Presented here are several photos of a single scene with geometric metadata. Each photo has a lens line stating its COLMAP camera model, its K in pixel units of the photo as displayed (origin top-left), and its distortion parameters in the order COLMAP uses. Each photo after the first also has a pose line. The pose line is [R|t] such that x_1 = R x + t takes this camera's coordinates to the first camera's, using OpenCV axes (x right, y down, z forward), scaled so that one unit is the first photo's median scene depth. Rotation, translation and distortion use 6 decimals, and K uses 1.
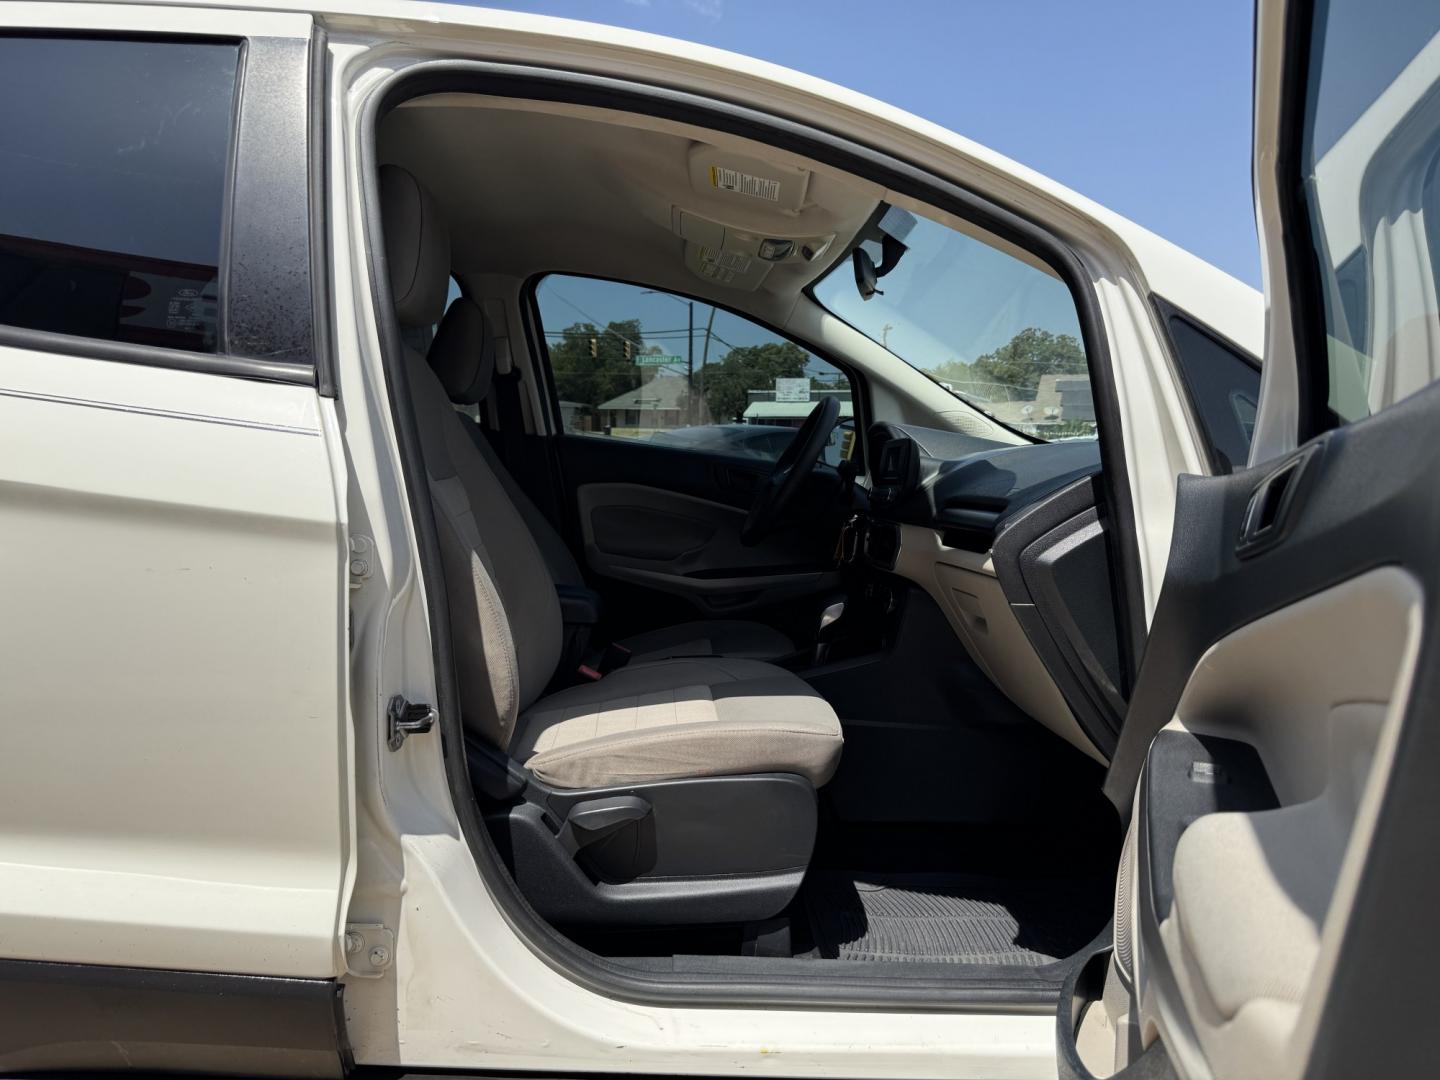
lens RADIAL K [[1039.9, 0, 714.2], [0, 1039.9, 541.5], [0, 0, 1]] dist [0.148849, -0.320586]
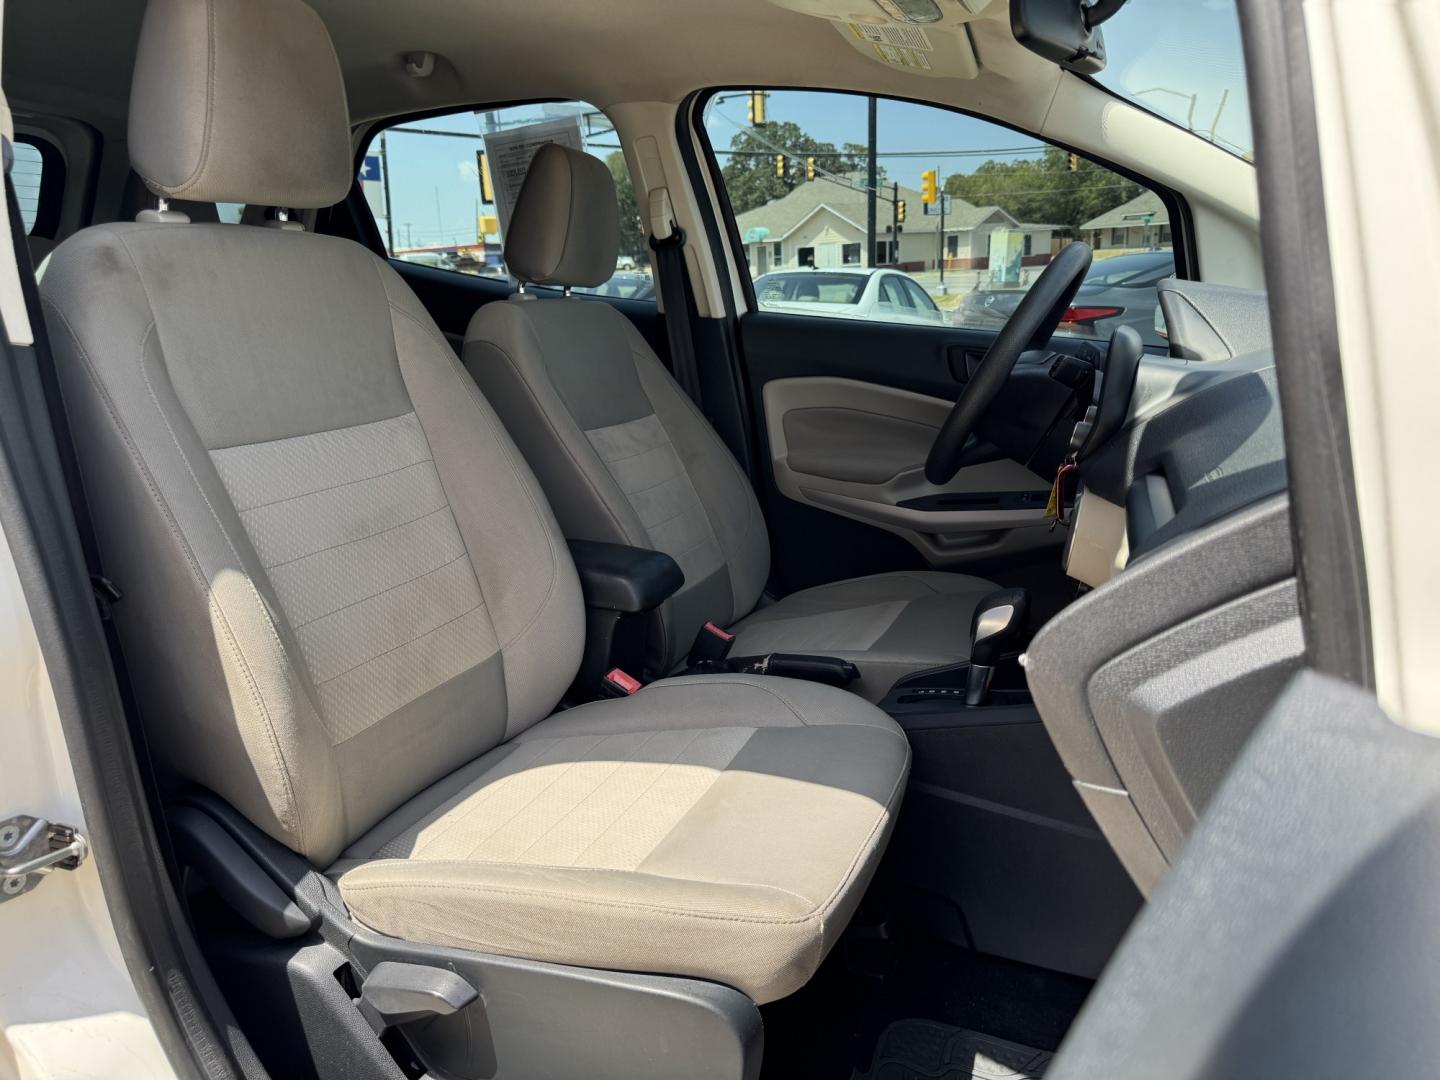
lens RADIAL K [[1044.5, 0, 720.0], [0, 1044.5, 540.0], [0, 0, 1]] dist [0.003300, 0.000209]
pose [[0.899882, 0.052674, -0.432941, 0.179528], [0.015411, 0.988219, 0.152265, -0.057123], [0.435862, -0.143693, 0.888469, 0.309948]]
